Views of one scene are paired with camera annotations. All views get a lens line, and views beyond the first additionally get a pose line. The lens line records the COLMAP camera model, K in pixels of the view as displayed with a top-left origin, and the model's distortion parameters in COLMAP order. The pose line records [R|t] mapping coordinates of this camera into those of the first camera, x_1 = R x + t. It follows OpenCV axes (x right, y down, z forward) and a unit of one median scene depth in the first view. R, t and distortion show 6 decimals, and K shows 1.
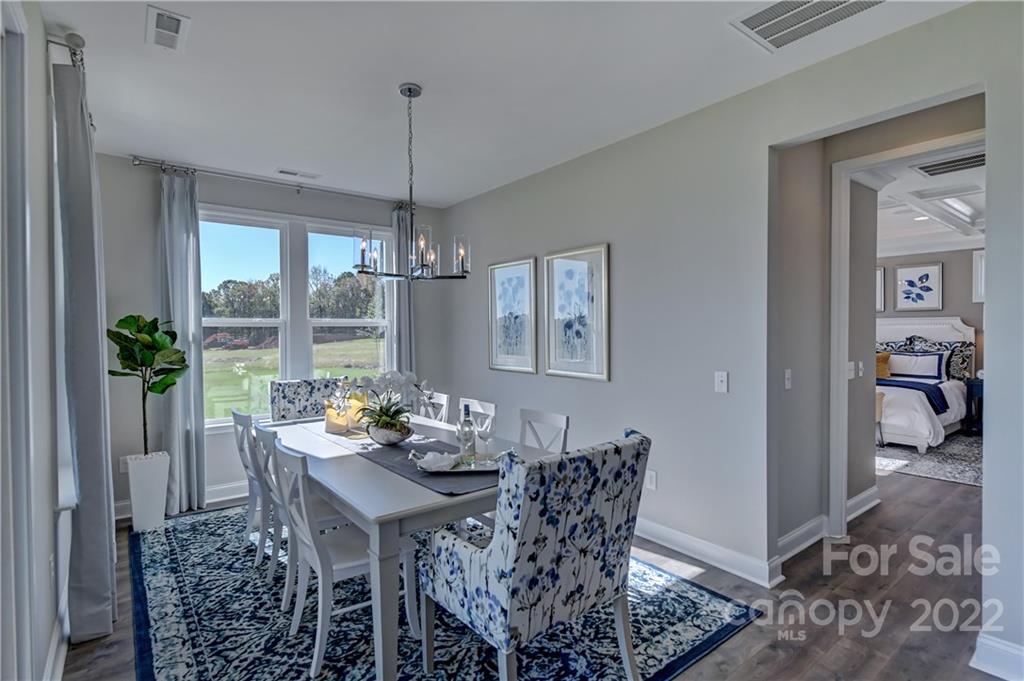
lens RADIAL K [[512.3, 0, 520.0], [0, 512.3, 335.0], [0, 0, 1]] dist [0.001183, -0.000292]
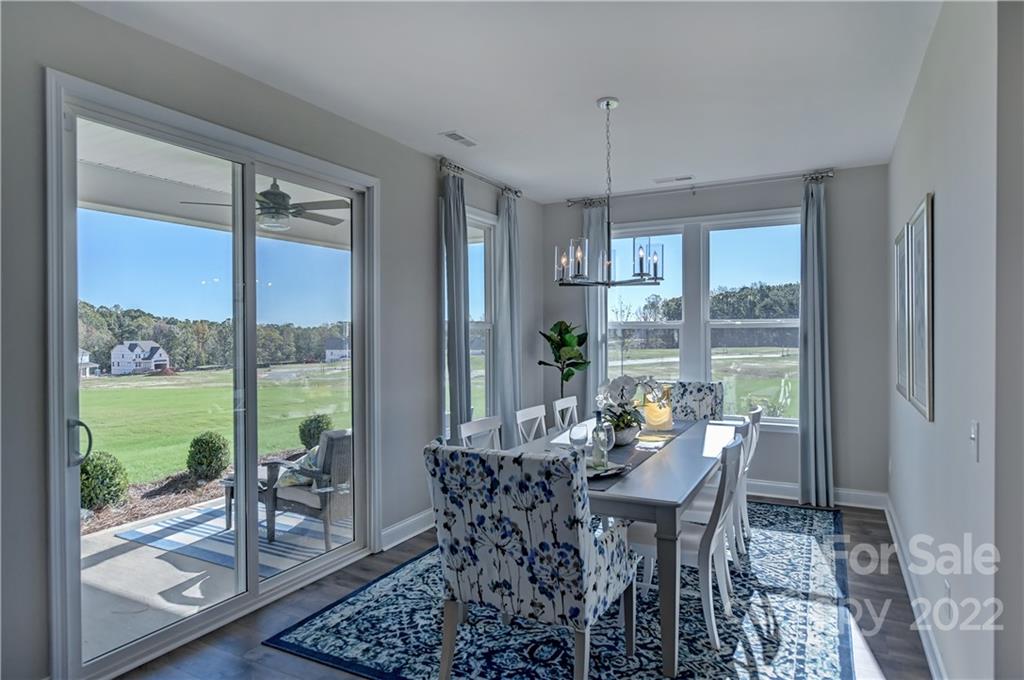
lens RADIAL K [[604.8, 0, 512.5], [0, 604.8, 329.4], [0, 0, 1]] dist [0.004165, 0.000126]
pose [[0.401984, 0.006836, -0.915621, 0.669699], [-0.010612, 0.999940, 0.002807, -0.019129], [0.915585, 0.008588, 0.402032, 0.267430]]
